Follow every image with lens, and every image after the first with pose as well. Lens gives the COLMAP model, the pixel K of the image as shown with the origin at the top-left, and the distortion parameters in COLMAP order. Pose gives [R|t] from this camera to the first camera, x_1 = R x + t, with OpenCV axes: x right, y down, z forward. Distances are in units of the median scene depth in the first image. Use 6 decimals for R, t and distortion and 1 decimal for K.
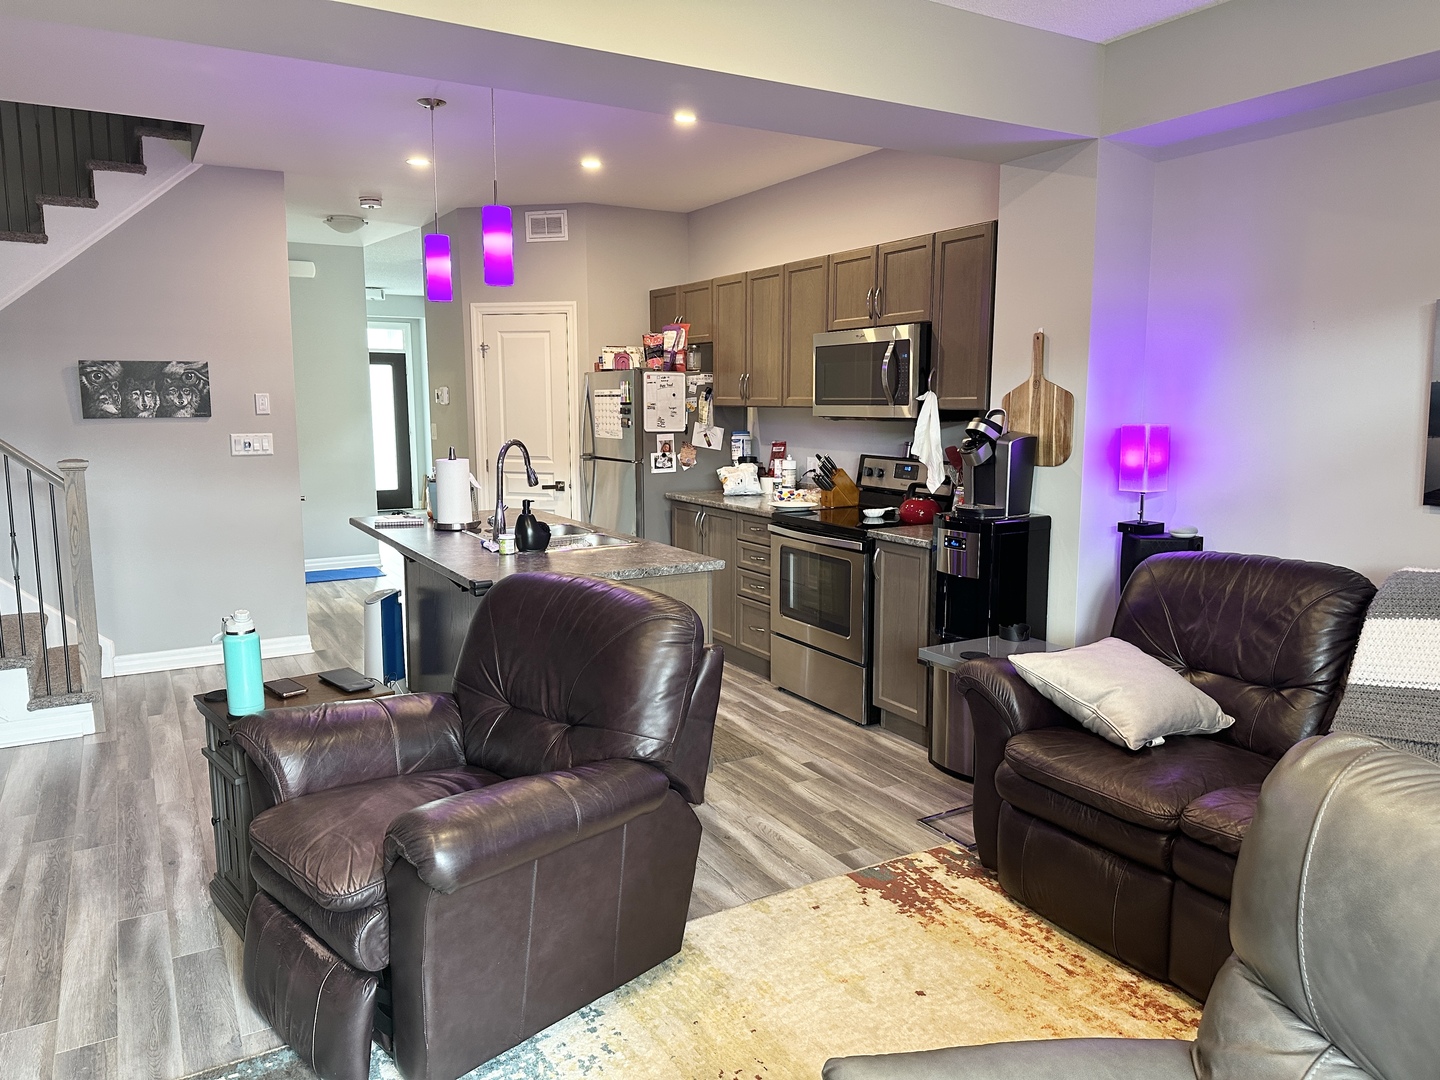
lens RADIAL K [[1013.4, 0, 720.0], [0, 1013.4, 540.0], [0, 0, 1]] dist [0.035542, -0.041190]
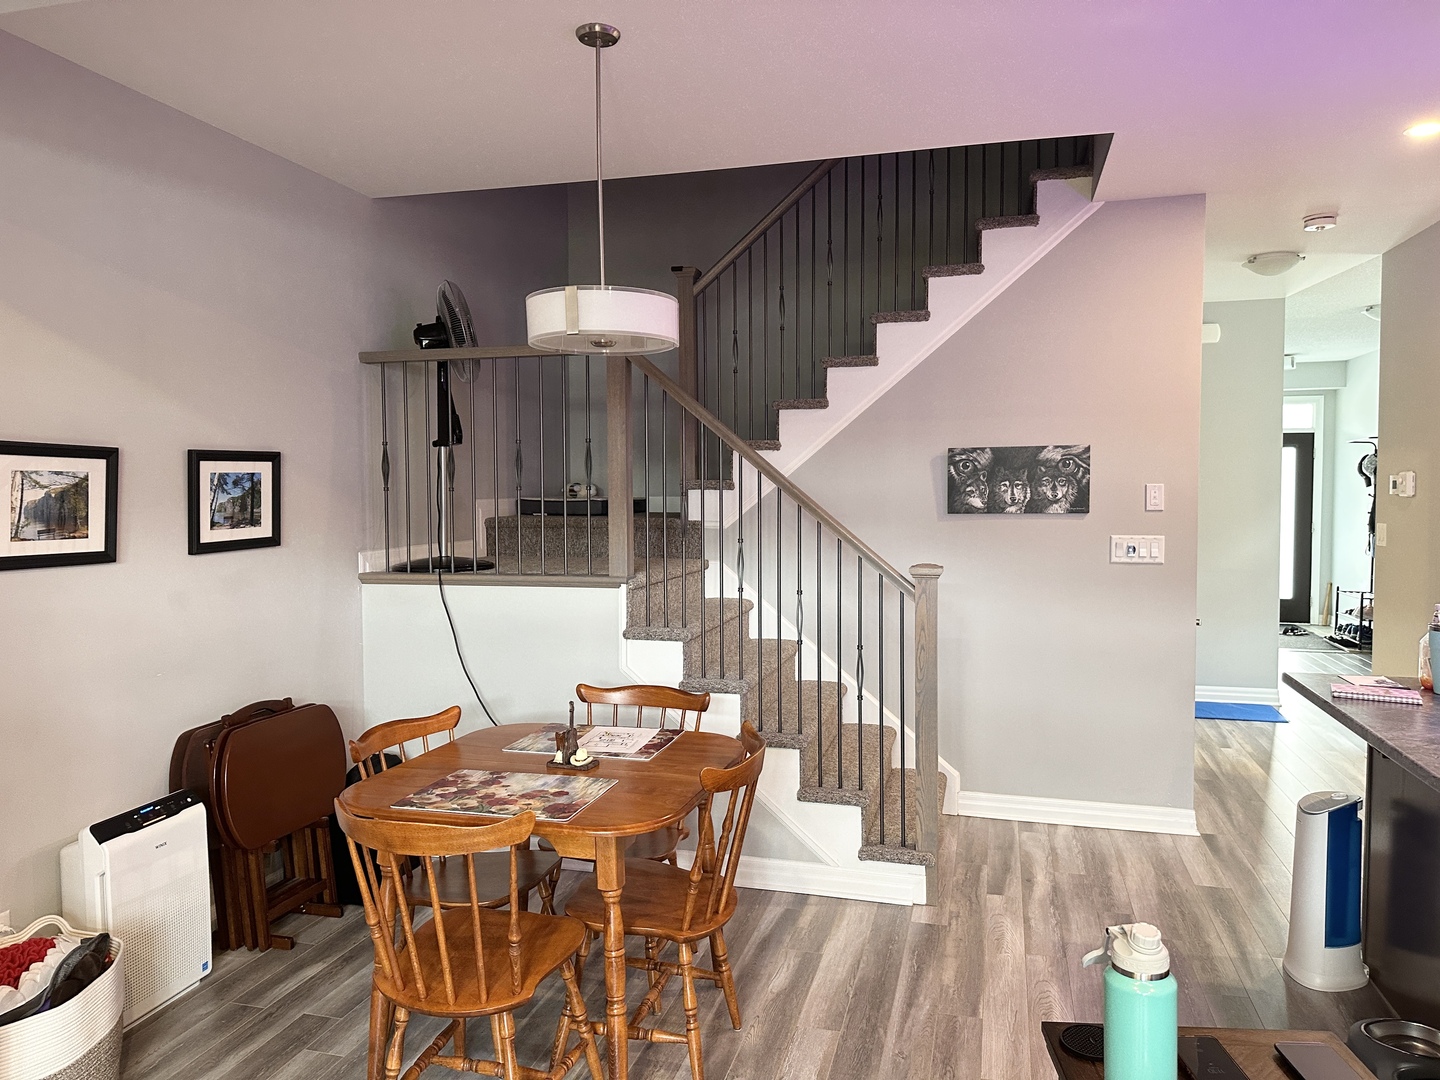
lens RADIAL K [[992.3, 0, 718.0], [0, 992.3, 521.6], [0, 0, 1]] dist [0.132337, -0.254135]
pose [[0.695031, 0.022002, -0.718643, -0.143214], [-0.097196, 0.993232, -0.063594, -0.038098], [0.712379, 0.114049, 0.692465, 0.264746]]
